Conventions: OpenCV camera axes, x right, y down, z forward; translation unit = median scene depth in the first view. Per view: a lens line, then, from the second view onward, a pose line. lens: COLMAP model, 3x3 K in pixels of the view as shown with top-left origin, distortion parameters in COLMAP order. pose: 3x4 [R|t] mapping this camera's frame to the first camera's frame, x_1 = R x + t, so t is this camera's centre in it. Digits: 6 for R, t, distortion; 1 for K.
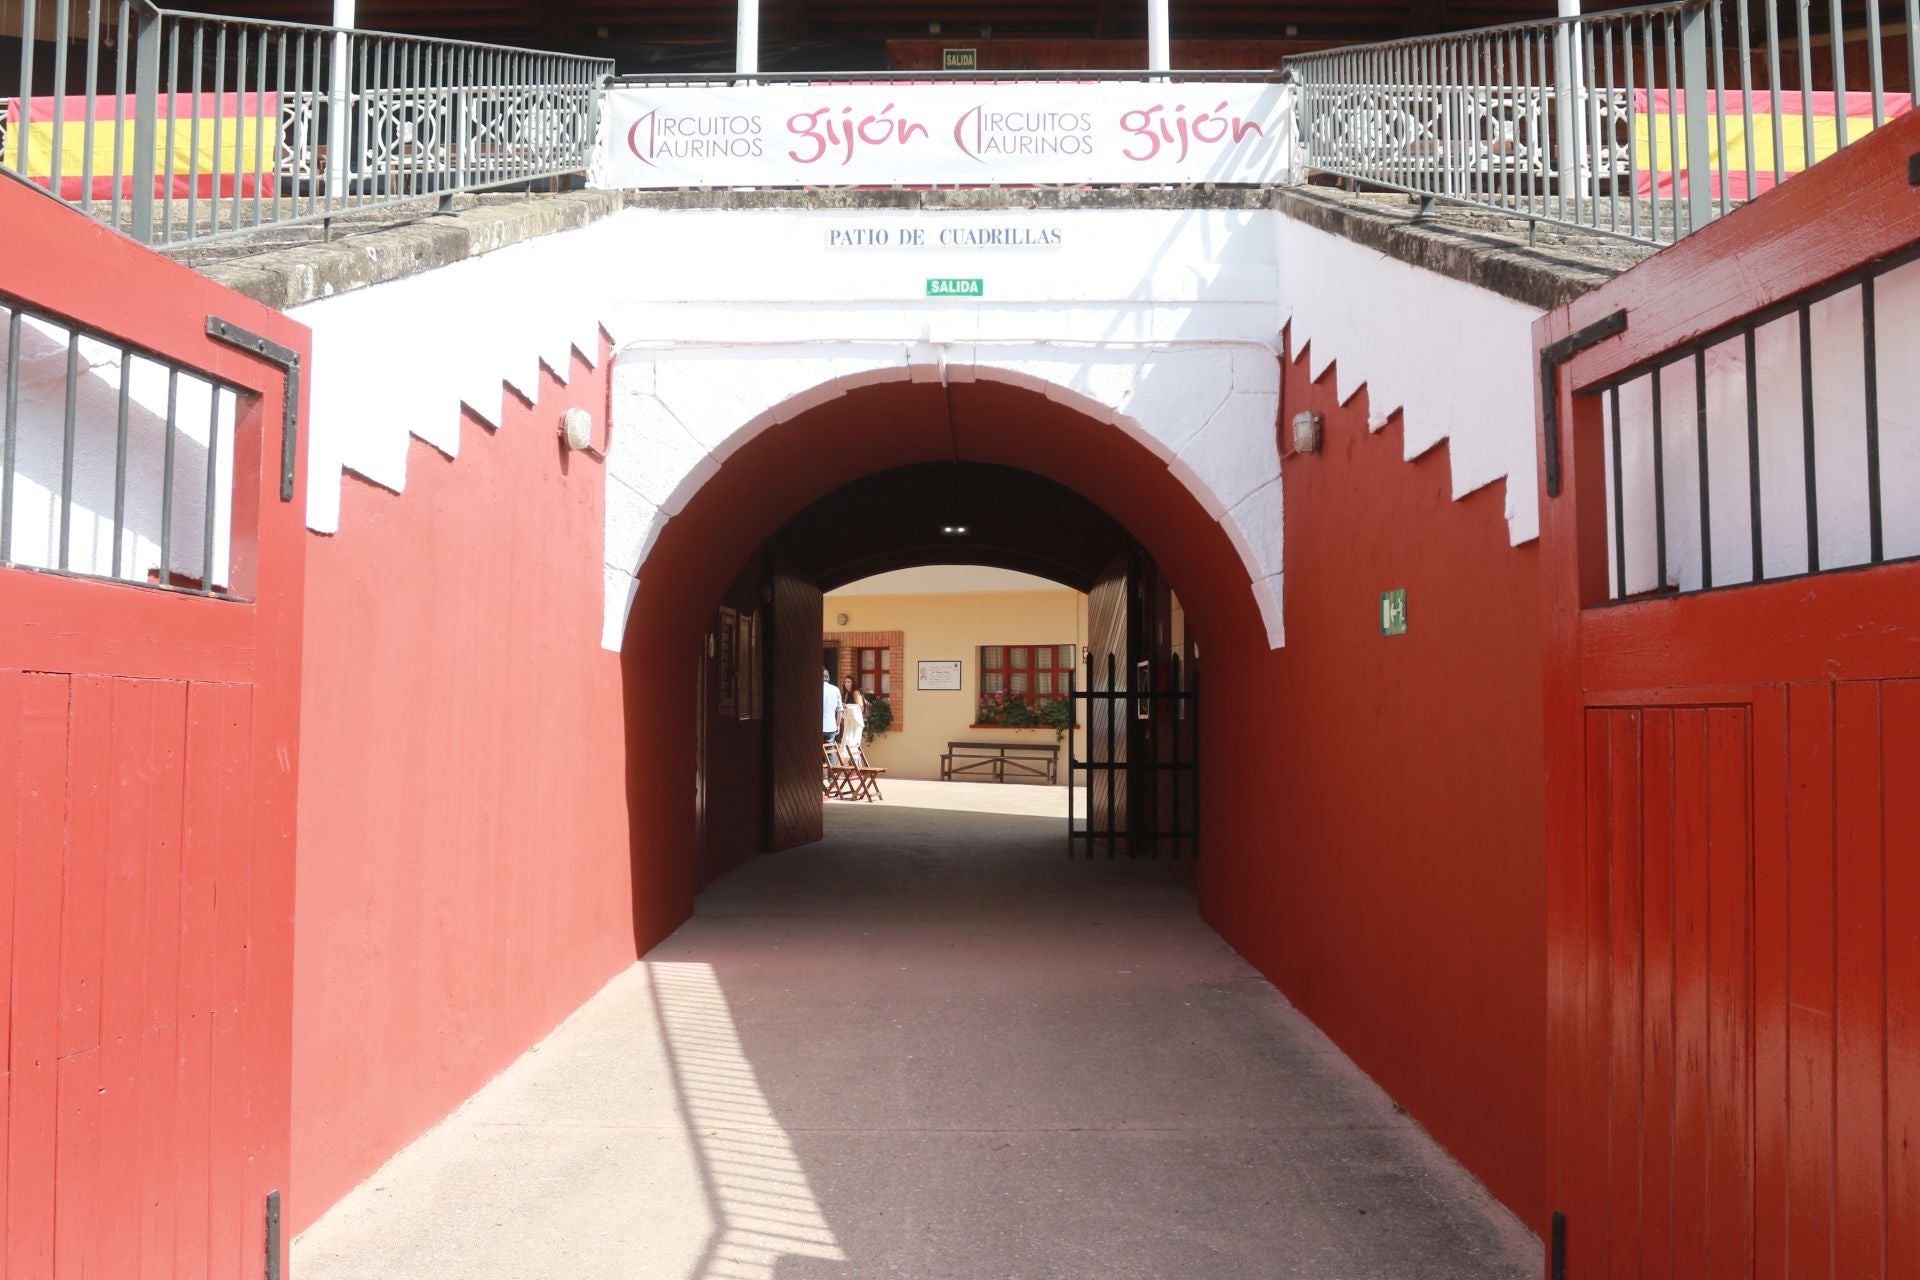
lens RADIAL K [[1492.8, 0, 947.1], [0, 1492.8, 649.0], [0, 0, 1]] dist [-0.088300, 0.058473]
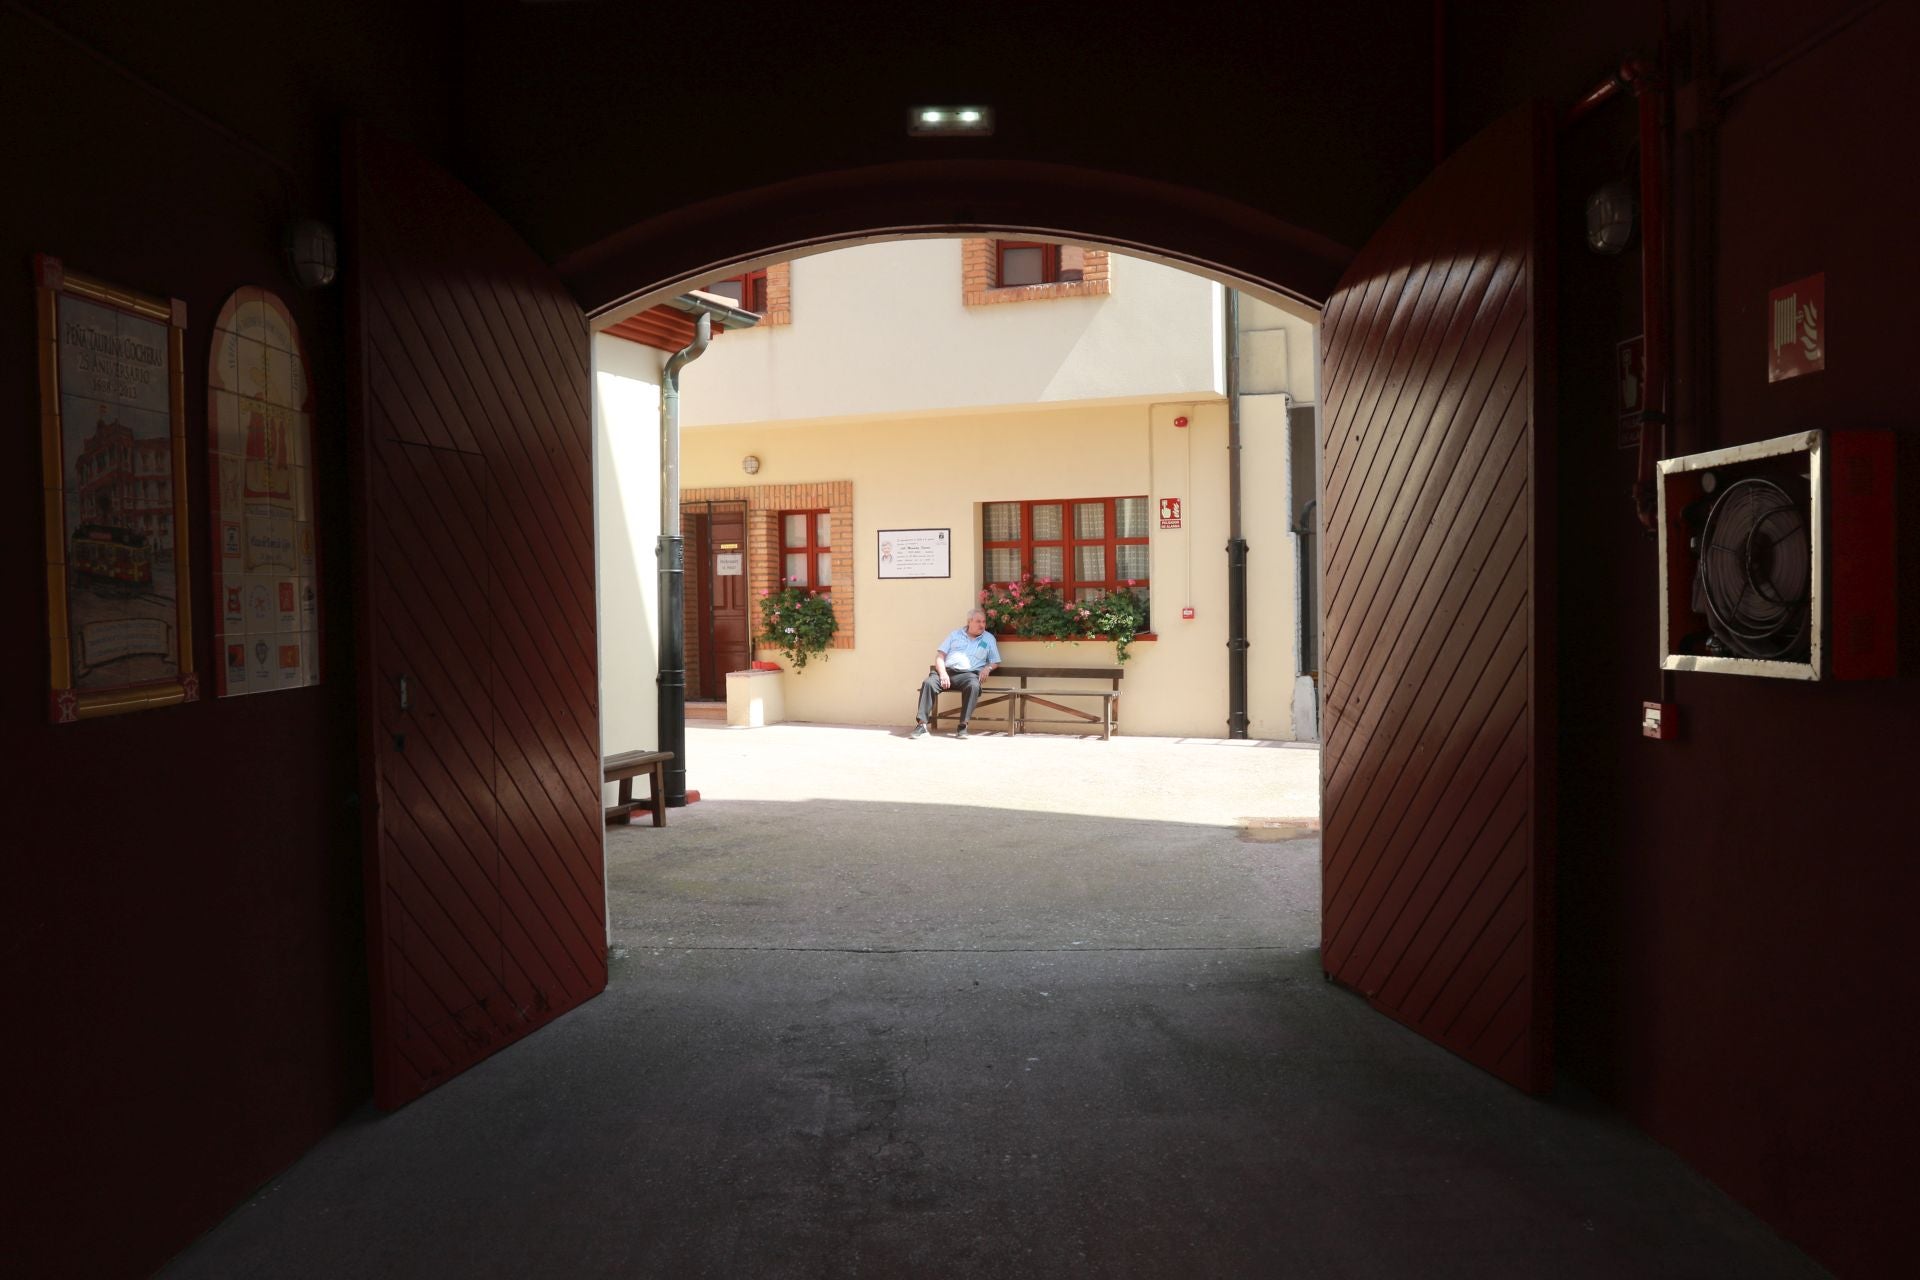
lens RADIAL K [[1492.8, 0, 947.1], [0, 1492.8, 649.0], [0, 0, 1]] dist [-0.088300, 0.058473]
pose [[0.999696, -0.018553, 0.016251, -0.002339], [0.017284, 0.997033, 0.075006, 0.011389], [-0.017594, -0.074703, 0.997051, 0.408780]]
